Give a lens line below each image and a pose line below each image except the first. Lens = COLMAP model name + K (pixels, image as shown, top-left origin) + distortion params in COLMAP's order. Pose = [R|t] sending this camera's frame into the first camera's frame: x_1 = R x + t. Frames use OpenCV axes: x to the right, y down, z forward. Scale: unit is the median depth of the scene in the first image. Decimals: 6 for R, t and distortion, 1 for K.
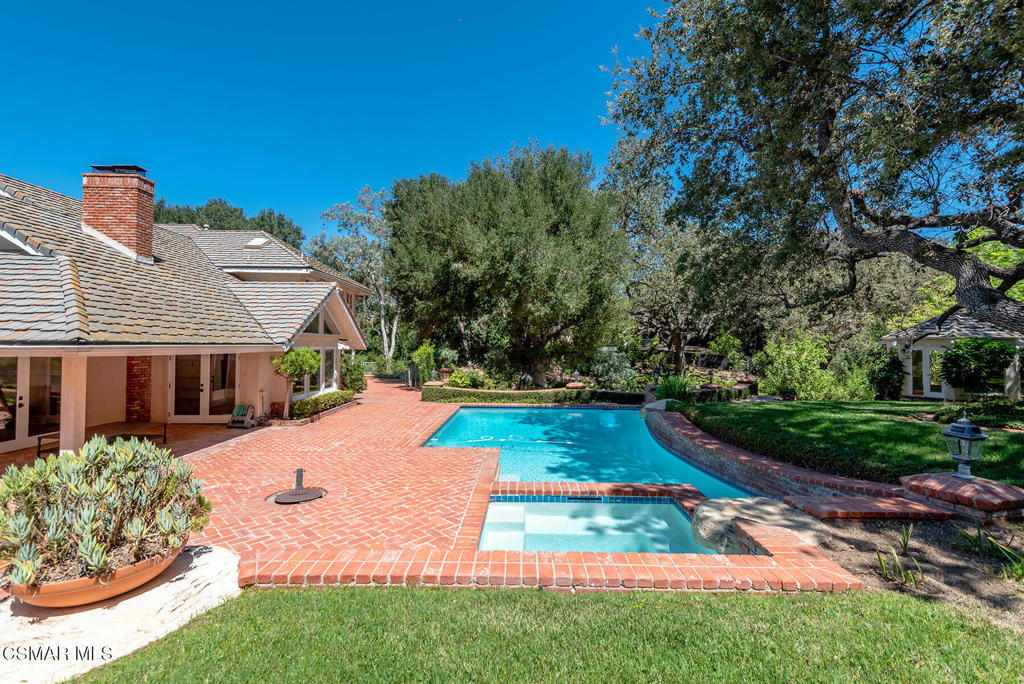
lens RADIAL K [[467.4, 0, 515.2], [0, 467.4, 343.7], [0, 0, 1]] dist [0.040301, -0.008973]
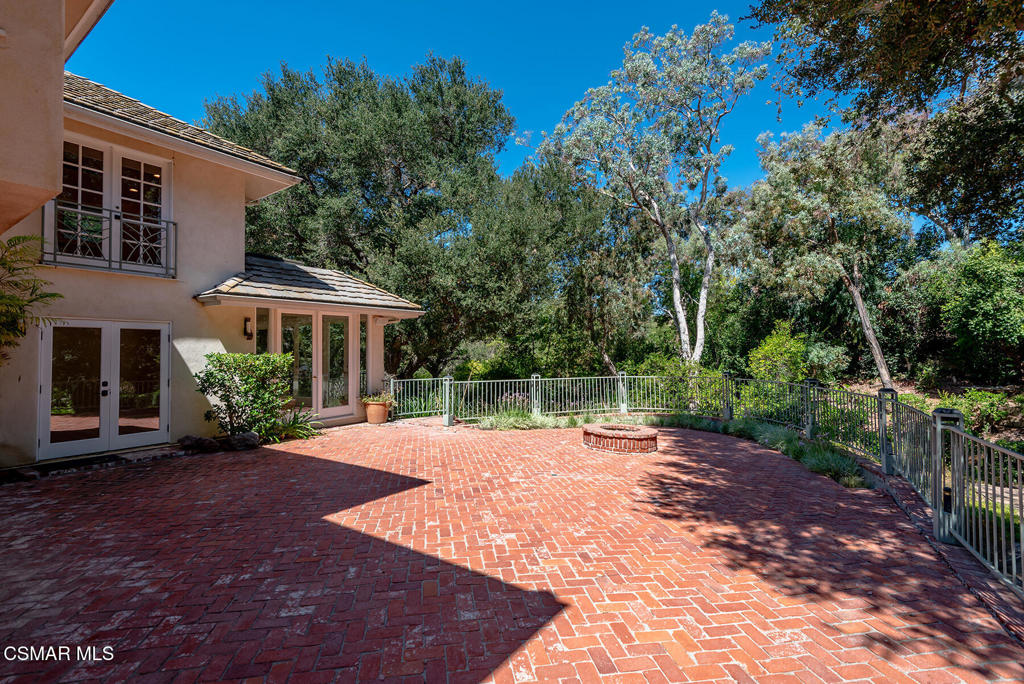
lens RADIAL K [[467.4, 0, 512.9], [0, 467.4, 342.0], [0, 0, 1]] dist [0.040301, -0.008973]
pose [[0.817261, -0.027740, -0.575600, -0.133606], [0.018303, 0.999586, -0.022185, 0.014175], [0.575977, 0.007596, 0.817430, 0.470947]]
